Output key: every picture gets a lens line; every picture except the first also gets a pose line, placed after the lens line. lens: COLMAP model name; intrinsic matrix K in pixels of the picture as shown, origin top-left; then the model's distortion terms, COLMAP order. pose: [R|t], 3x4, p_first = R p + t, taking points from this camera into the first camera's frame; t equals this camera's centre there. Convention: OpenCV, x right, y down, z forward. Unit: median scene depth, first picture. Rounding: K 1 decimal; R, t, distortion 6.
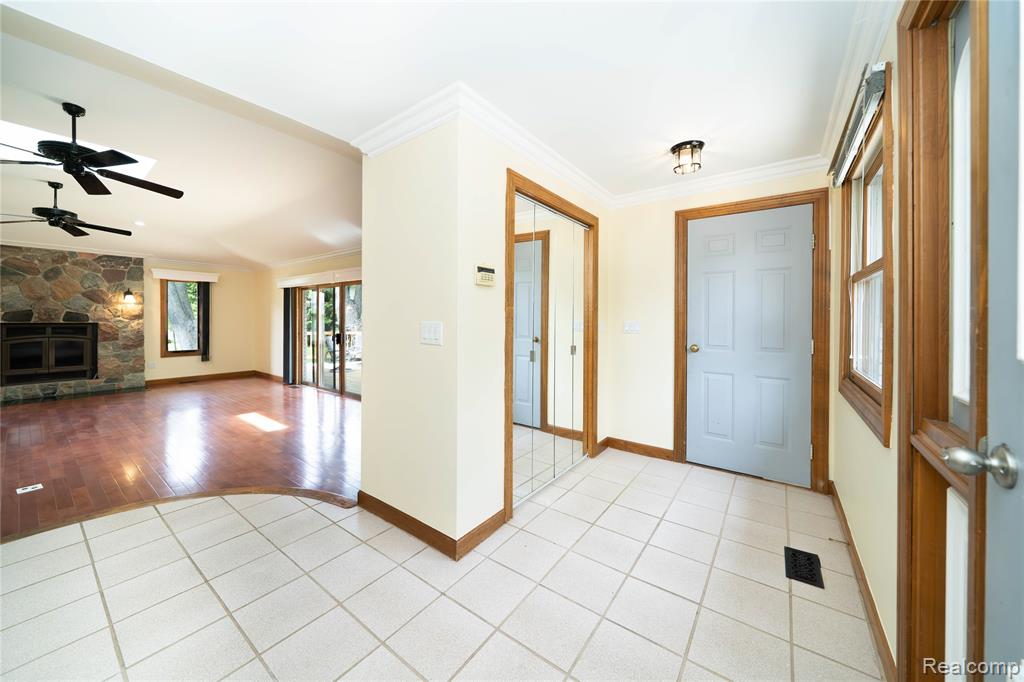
lens RADIAL K [[361.8, 0, 505.8], [0, 361.8, 316.1], [0, 0, 1]] dist [-0.001917, -0.000677]
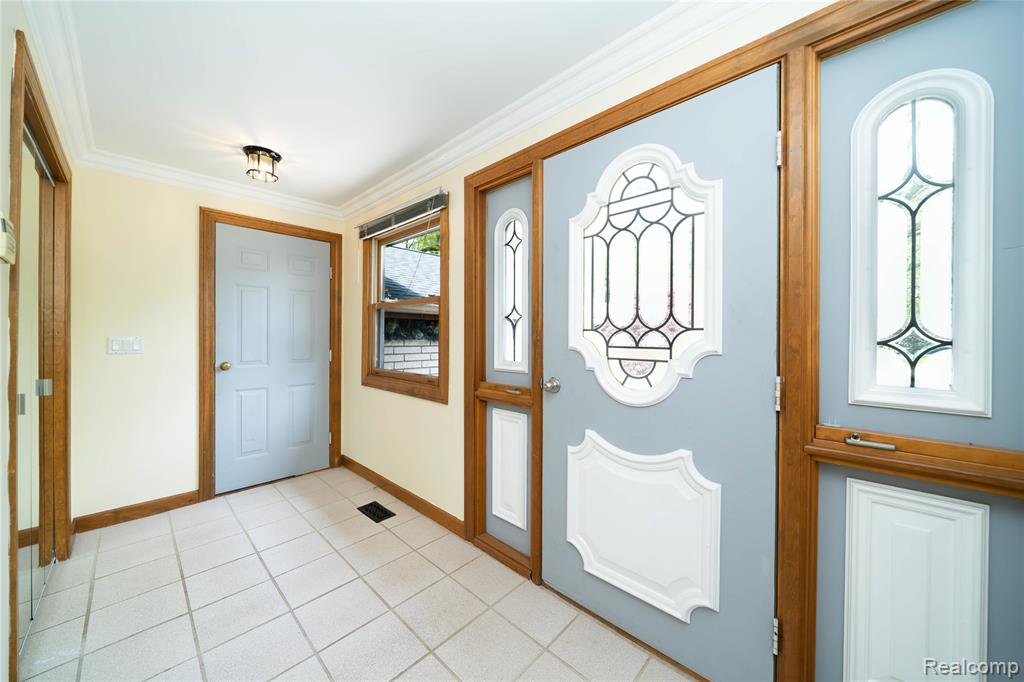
lens RADIAL K [[361.8, 0, 498.7], [0, 361.8, 333.8], [0, 0, 1]] dist [-0.001917, -0.000677]
pose [[0.141365, -0.000681, 0.989957, -0.309722], [-0.008082, 0.999966, 0.001842, 0.000374], [-0.989925, -0.008261, 0.141355, 0.215066]]
